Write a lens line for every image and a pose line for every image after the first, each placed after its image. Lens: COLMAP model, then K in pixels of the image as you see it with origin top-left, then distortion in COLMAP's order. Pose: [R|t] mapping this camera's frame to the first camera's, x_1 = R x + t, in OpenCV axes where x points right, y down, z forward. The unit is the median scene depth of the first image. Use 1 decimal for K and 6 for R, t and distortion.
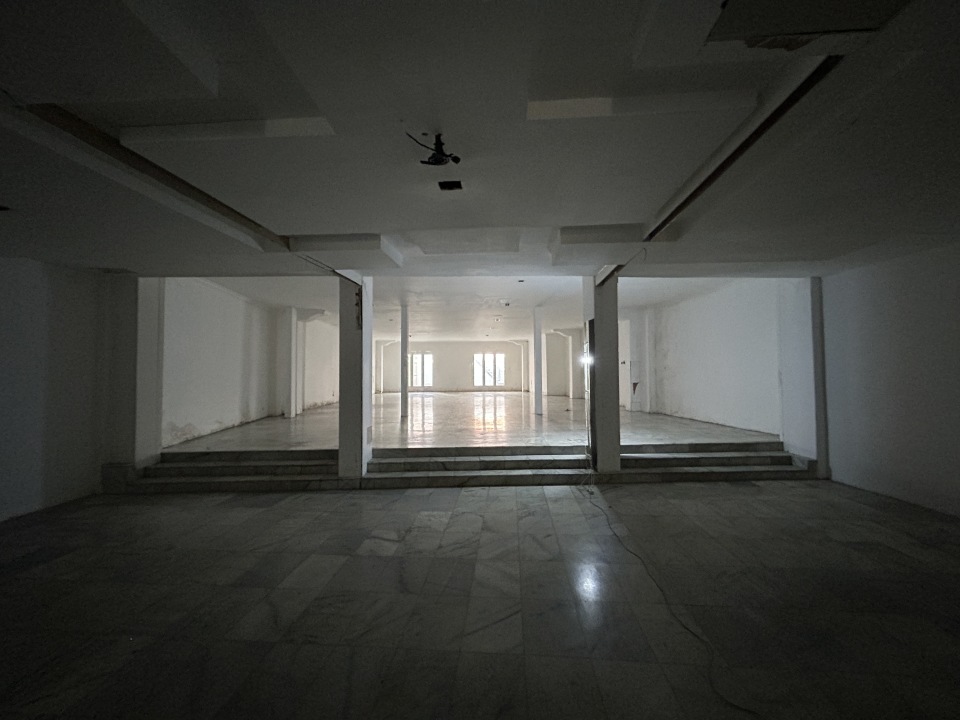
lens RADIAL K [[391.6, 0, 480.0], [0, 391.6, 360.0], [0, 0, 1]] dist [0.001987, 0.000347]
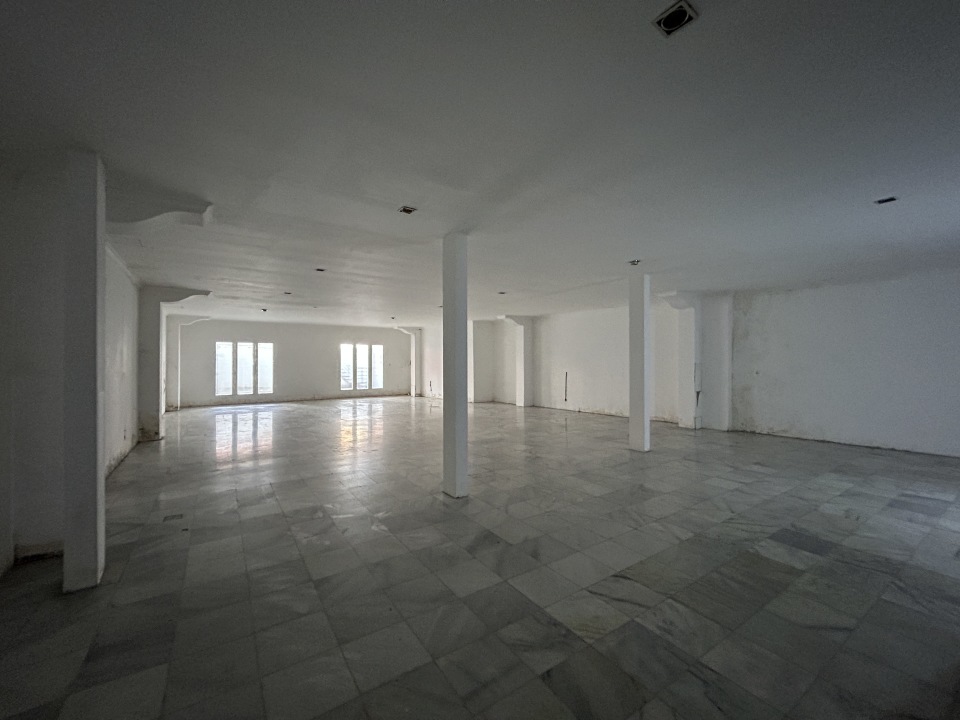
lens RADIAL K [[391.6, 0, 480.0], [0, 391.6, 360.0], [0, 0, 1]] dist [0.001987, 0.000347]
pose [[0.840470, 0.007137, 0.541812, -0.190628], [-0.018995, 0.999687, 0.016298, -0.003604], [-0.541526, -0.023990, 0.840342, 0.301375]]
